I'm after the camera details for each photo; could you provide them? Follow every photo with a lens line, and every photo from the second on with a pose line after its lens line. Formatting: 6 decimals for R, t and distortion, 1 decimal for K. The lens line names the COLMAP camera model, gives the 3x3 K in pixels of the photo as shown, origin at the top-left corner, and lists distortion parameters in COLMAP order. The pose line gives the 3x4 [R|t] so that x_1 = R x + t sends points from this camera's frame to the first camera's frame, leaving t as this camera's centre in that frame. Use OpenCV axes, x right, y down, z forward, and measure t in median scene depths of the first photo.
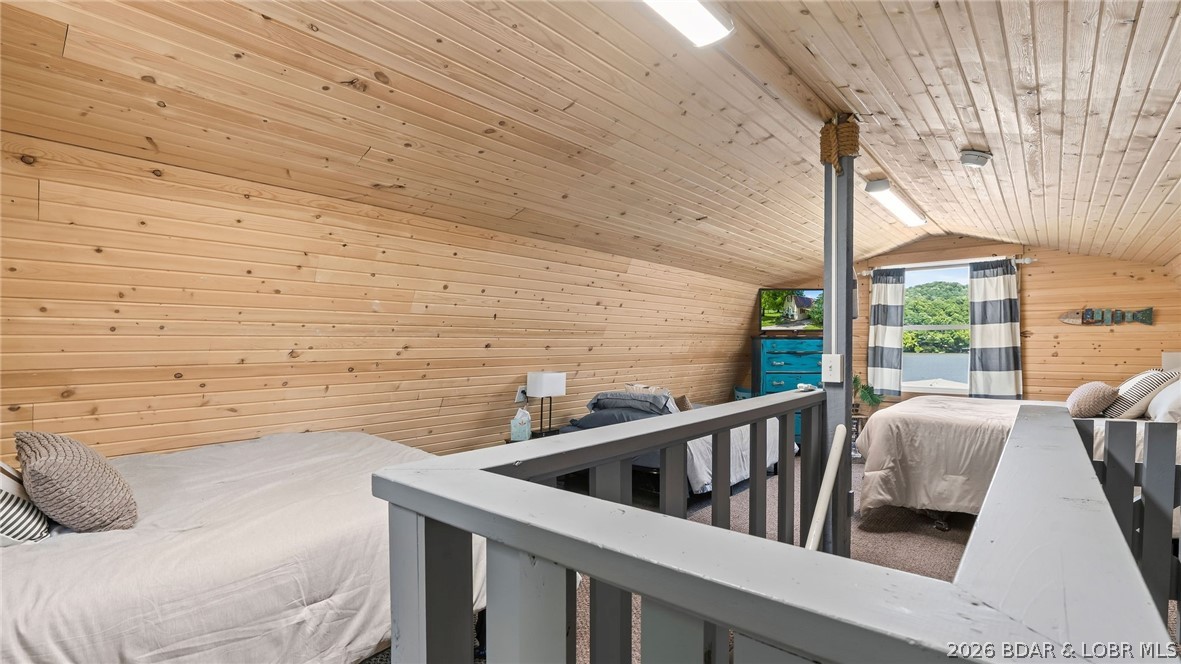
lens RADIAL K [[538.3, 0, 594.6], [0, 538.3, 360.0], [0, 0, 1]] dist [-0.010166, 0.000896]
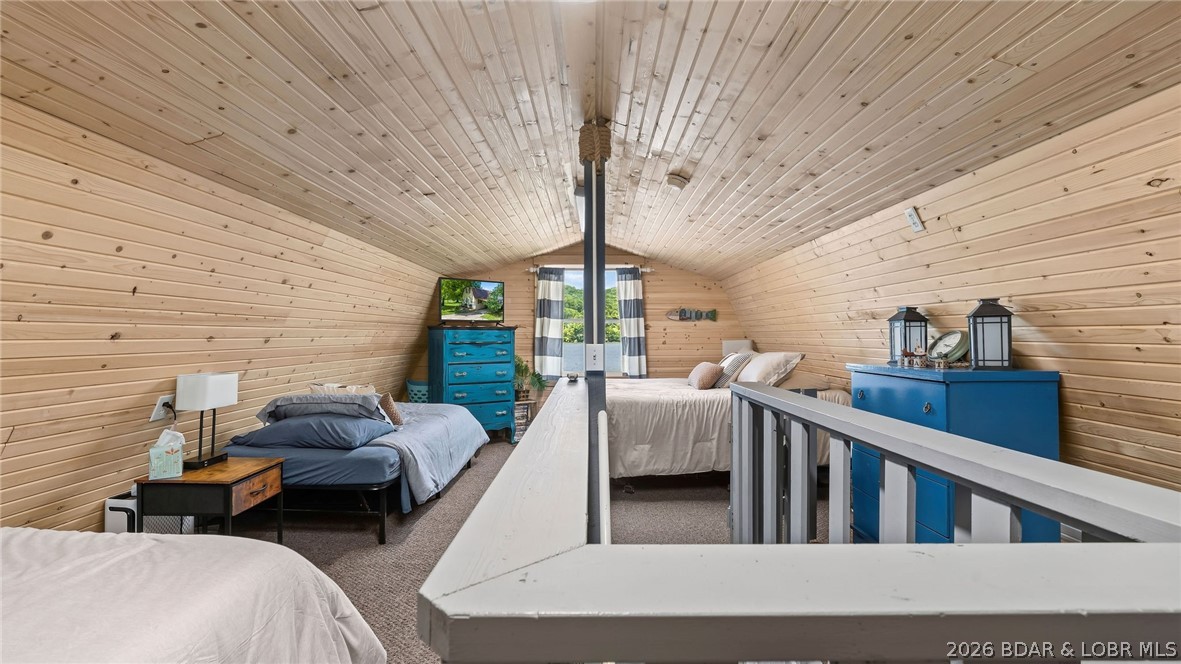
lens RADIAL K [[530.9, 0, 592.9], [0, 530.9, 336.3], [0, 0, 1]] dist [-0.014199, 0.006134]
pose [[0.761526, -0.000719, 0.648134, -0.127295], [0.018282, 0.999625, -0.020371, -0.002594], [-0.647877, 0.027362, 0.761253, 0.121272]]
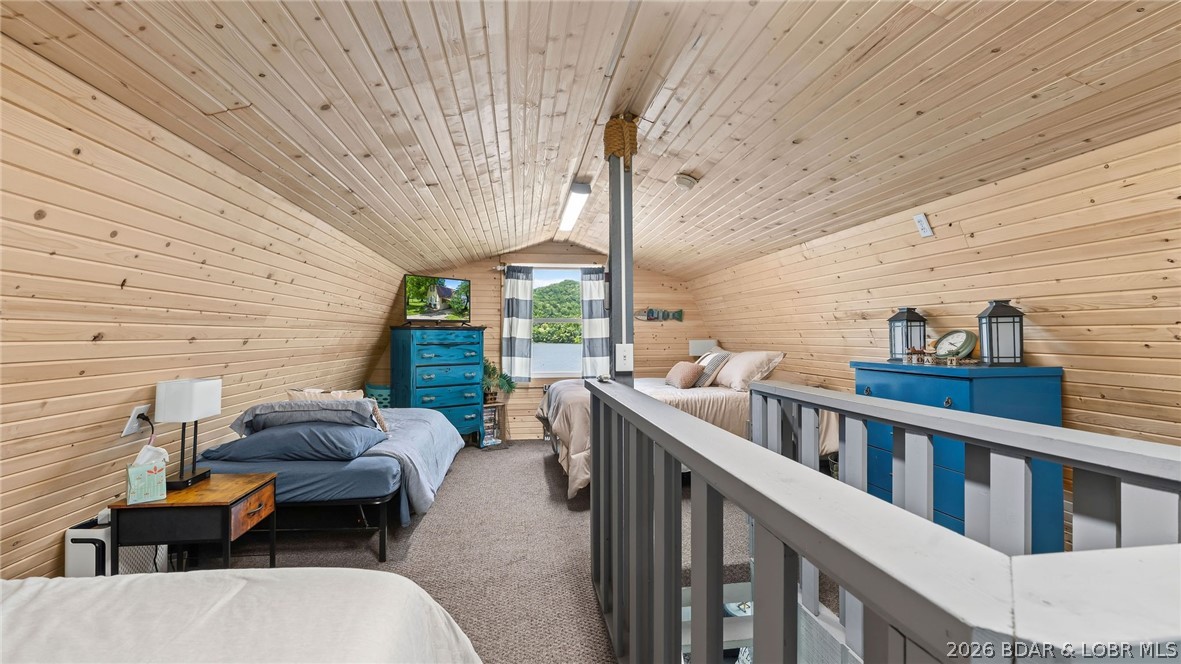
lens RADIAL K [[530.9, 0, 592.9], [0, 530.9, 336.3], [0, 0, 1]] dist [-0.014199, 0.006134]
pose [[0.663501, -0.001988, 0.748173, -0.194940], [0.023468, 0.999560, -0.018156, -0.004603], [-0.747807, 0.029605, 0.663256, 0.208721]]
